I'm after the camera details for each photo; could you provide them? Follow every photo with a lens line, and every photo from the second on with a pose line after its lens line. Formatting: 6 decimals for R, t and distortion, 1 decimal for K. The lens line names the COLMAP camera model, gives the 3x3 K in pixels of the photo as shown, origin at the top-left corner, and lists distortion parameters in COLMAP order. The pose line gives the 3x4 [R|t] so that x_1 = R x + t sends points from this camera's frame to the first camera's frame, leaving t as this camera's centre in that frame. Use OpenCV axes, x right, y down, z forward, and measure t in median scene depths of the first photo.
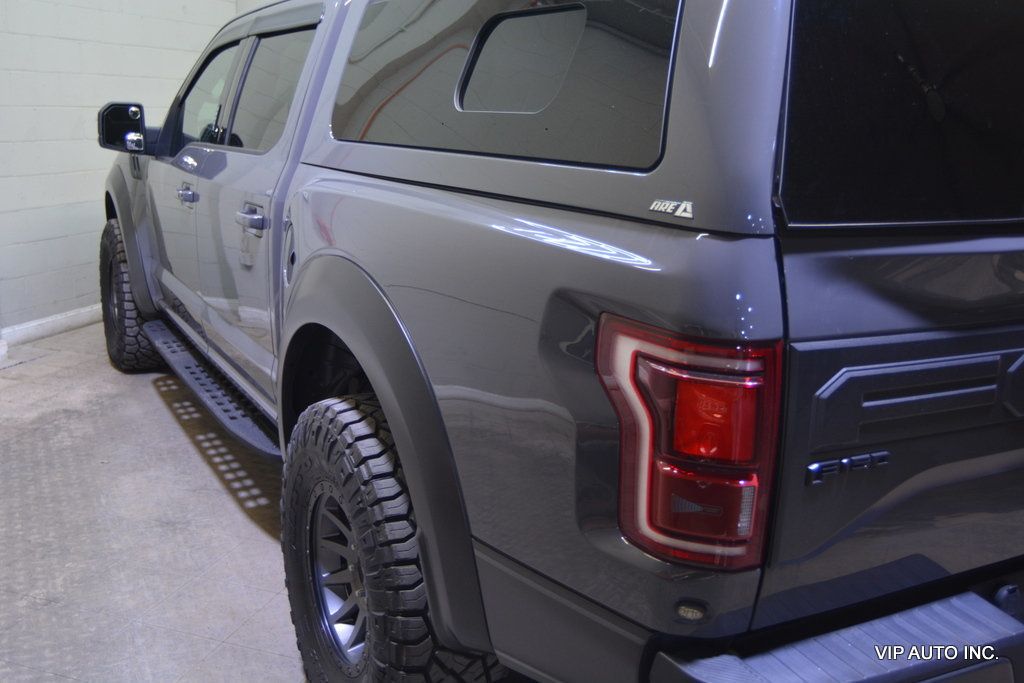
lens RADIAL K [[987.4, 0, 512.0], [0, 987.4, 341.5], [0, 0, 1]] dist [-0.017574, 0.014878]
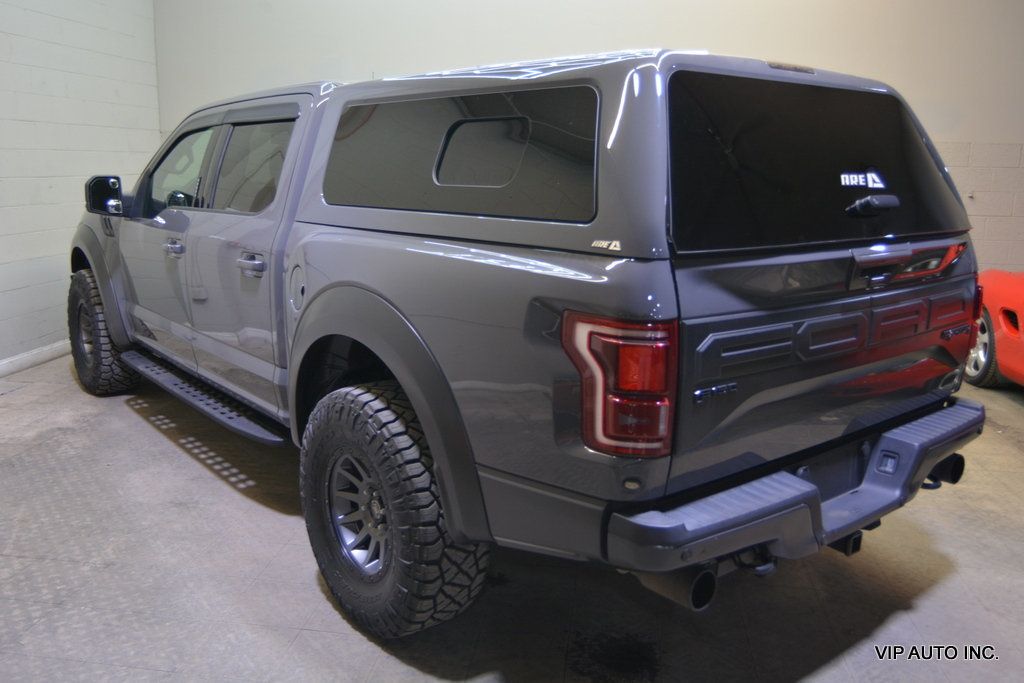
lens RADIAL K [[845.6, 0, 512.0], [0, 845.6, 341.5], [0, 0, 1]] dist [-0.012391, -0.006177]
pose [[0.983448, -0.053577, 0.173090, -0.175635], [0.057612, 0.998170, -0.018365, 0.031595], [-0.171789, 0.028033, 0.984735, -0.265041]]
